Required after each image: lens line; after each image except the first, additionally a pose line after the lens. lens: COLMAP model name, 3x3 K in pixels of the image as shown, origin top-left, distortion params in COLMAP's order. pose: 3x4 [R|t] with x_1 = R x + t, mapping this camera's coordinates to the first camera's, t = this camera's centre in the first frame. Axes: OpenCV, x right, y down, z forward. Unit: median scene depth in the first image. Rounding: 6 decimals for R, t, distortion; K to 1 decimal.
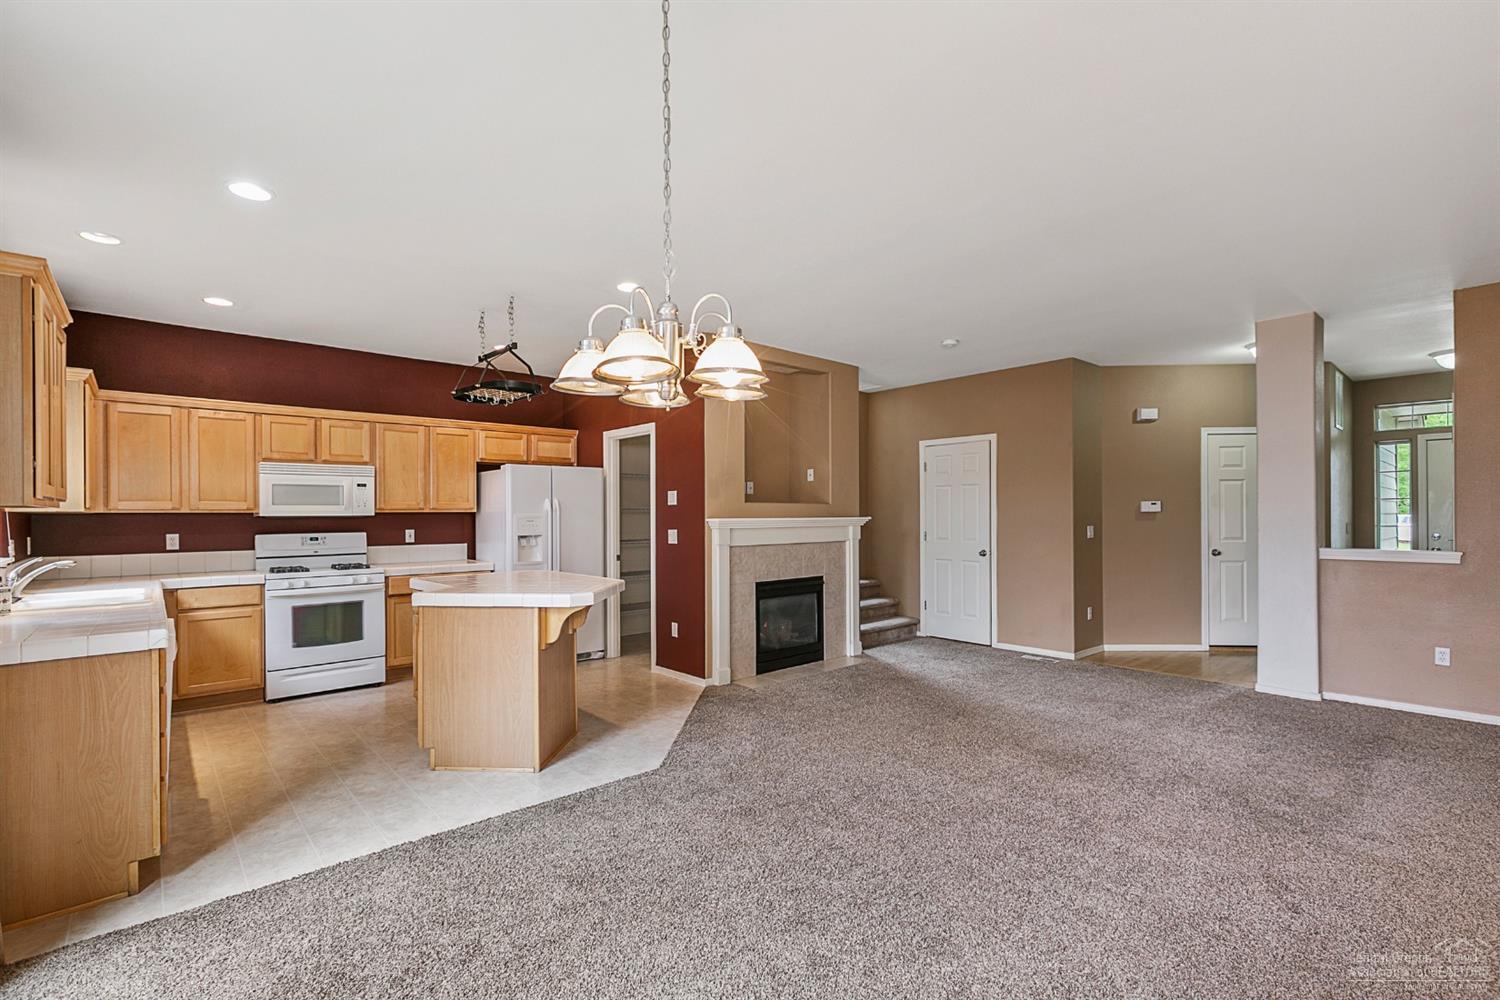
lens RADIAL K [[670.0, 0, 746.4], [0, 670.0, 511.1], [0, 0, 1]] dist [0.003537, 0.001156]
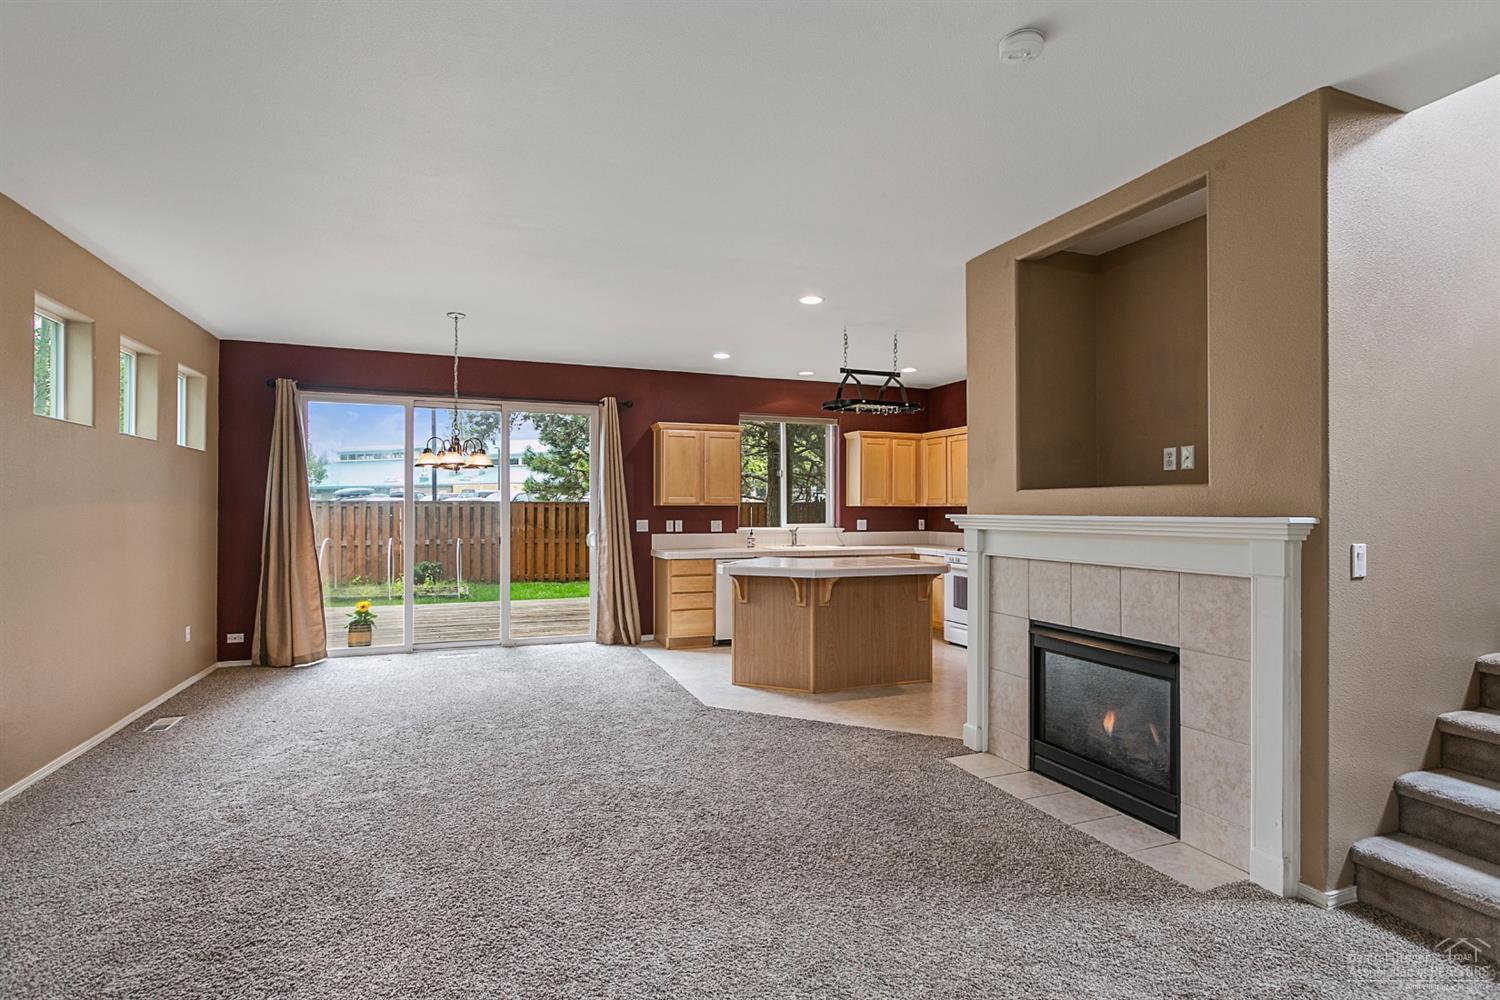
lens RADIAL K [[740.3, 0, 775.9], [0, 740.3, 504.5], [0, 0, 1]] dist [0.003512, -0.002516]
pose [[-0.324730, -0.001433, -0.945806, 0.757116], [0.005253, 0.999981, -0.003318, 0.002081], [0.945792, -0.006046, -0.324716, 1.031403]]
